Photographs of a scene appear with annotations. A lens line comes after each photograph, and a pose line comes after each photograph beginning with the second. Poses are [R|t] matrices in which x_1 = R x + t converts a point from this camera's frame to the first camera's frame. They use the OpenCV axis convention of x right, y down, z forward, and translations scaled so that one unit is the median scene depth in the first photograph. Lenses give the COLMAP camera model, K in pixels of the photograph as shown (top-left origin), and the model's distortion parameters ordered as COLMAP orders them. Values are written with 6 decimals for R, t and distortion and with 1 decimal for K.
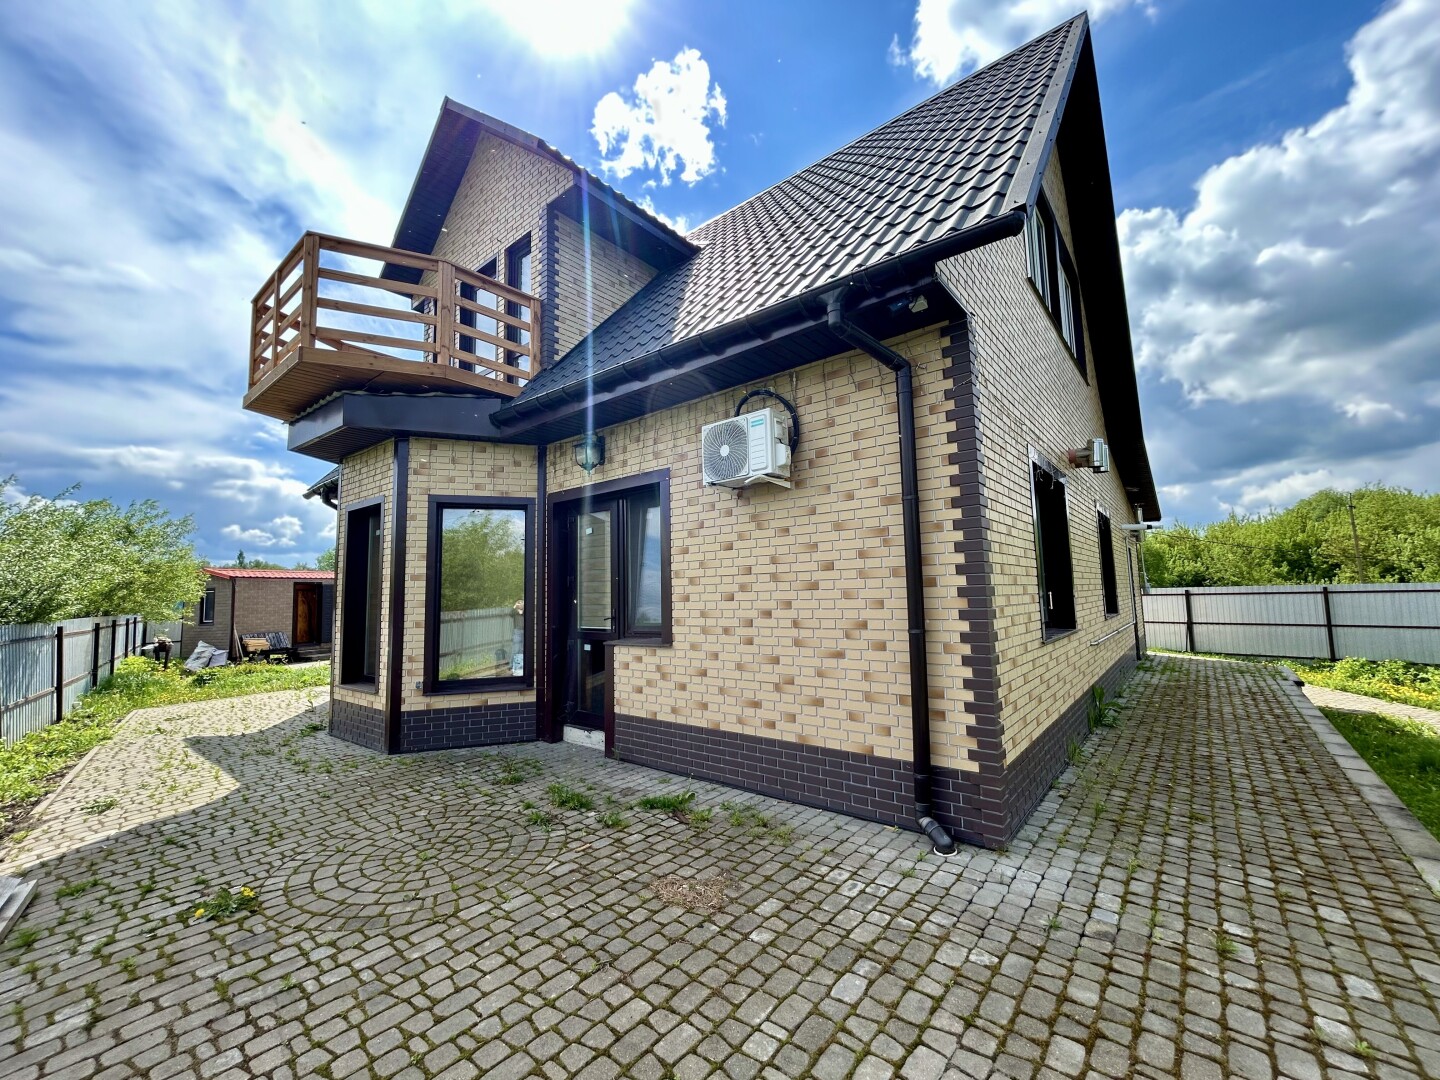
lens RADIAL K [[581.3, 0, 715.8], [0, 581.3, 538.8], [0, 0, 1]] dist [0.001330, -0.000068]
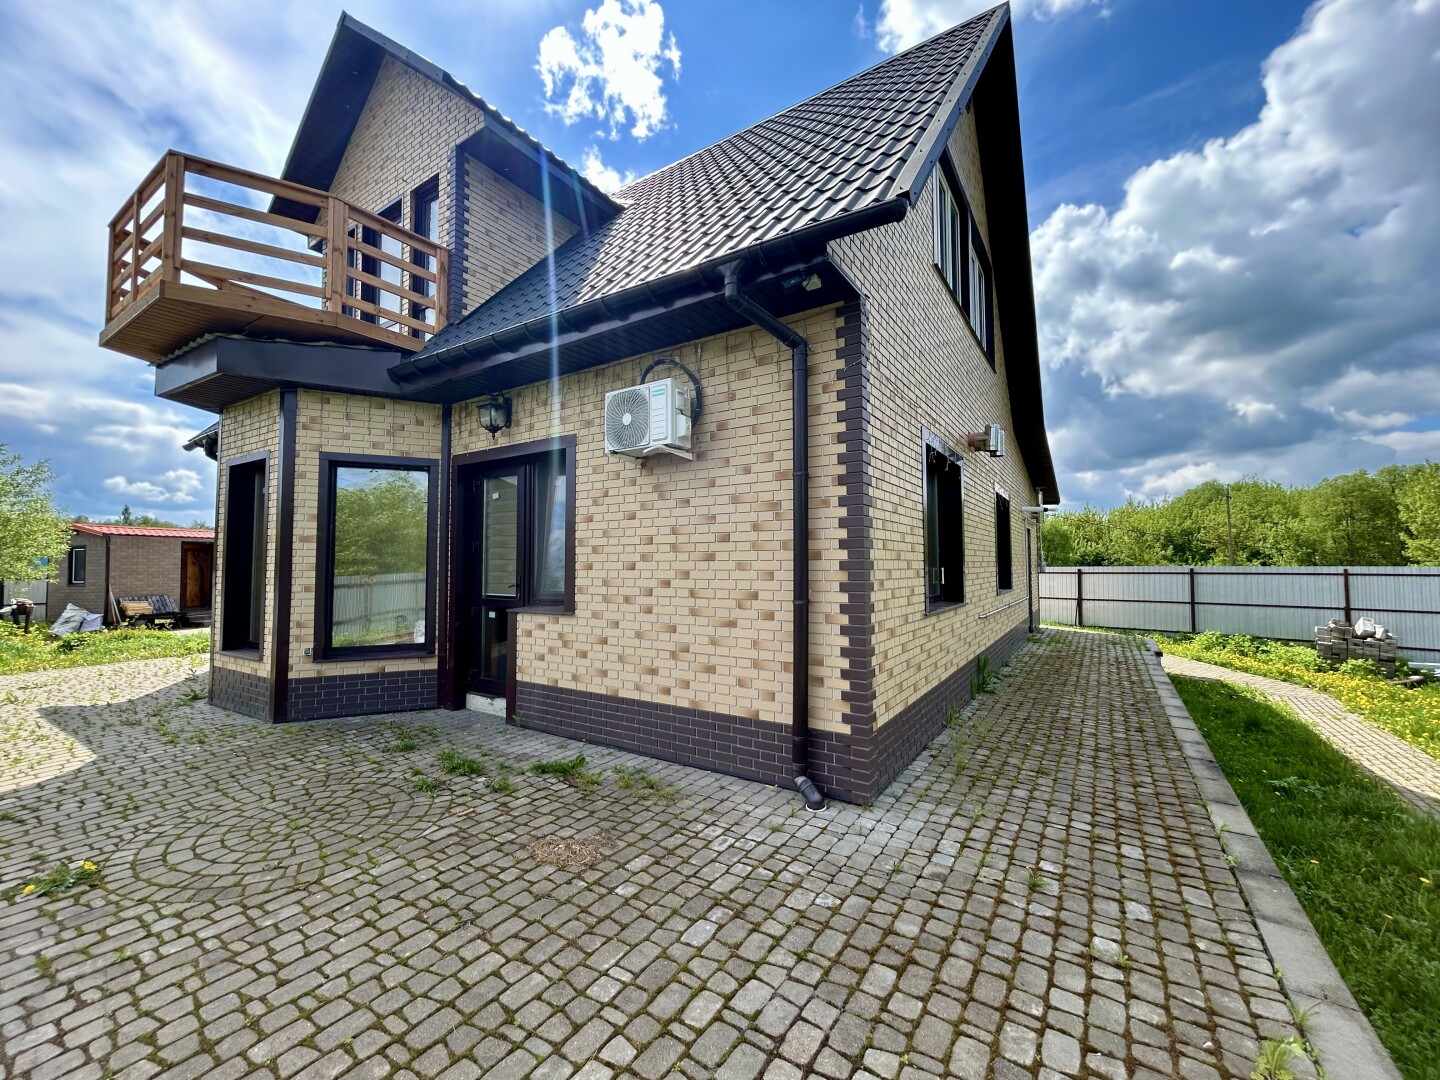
lens RADIAL K [[581.3, 0, 715.8], [0, 581.3, 538.8], [0, 0, 1]] dist [0.001330, -0.000068]
pose [[0.993958, 0.025192, 0.106836, 0.074114], [-0.030529, 0.998350, 0.048624, -0.000628], [-0.105434, -0.051592, 0.993087, -0.013972]]
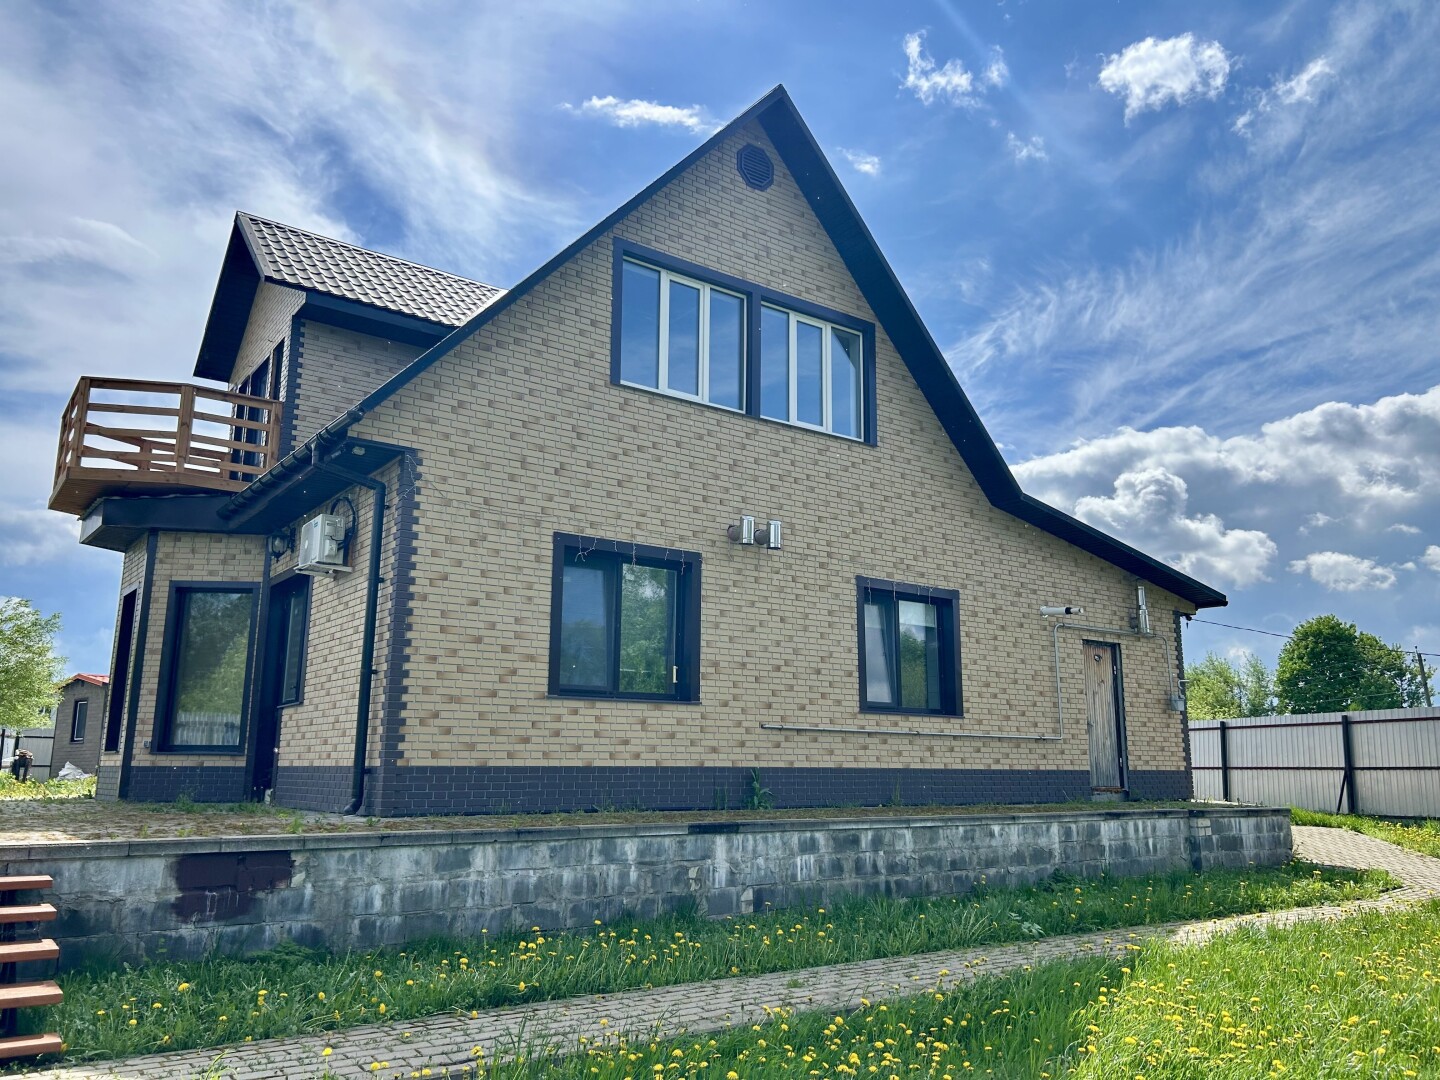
lens RADIAL K [[1088.9, 0, 716.6], [0, 1088.9, 546.8], [0, 0, 1]] dist [0.054729, -0.047704]
pose [[0.968168, -0.020268, -0.249478, 1.787721], [-0.004995, 0.994953, -0.100213, 0.115251], [0.250250, 0.098269, 0.963181, -1.360796]]
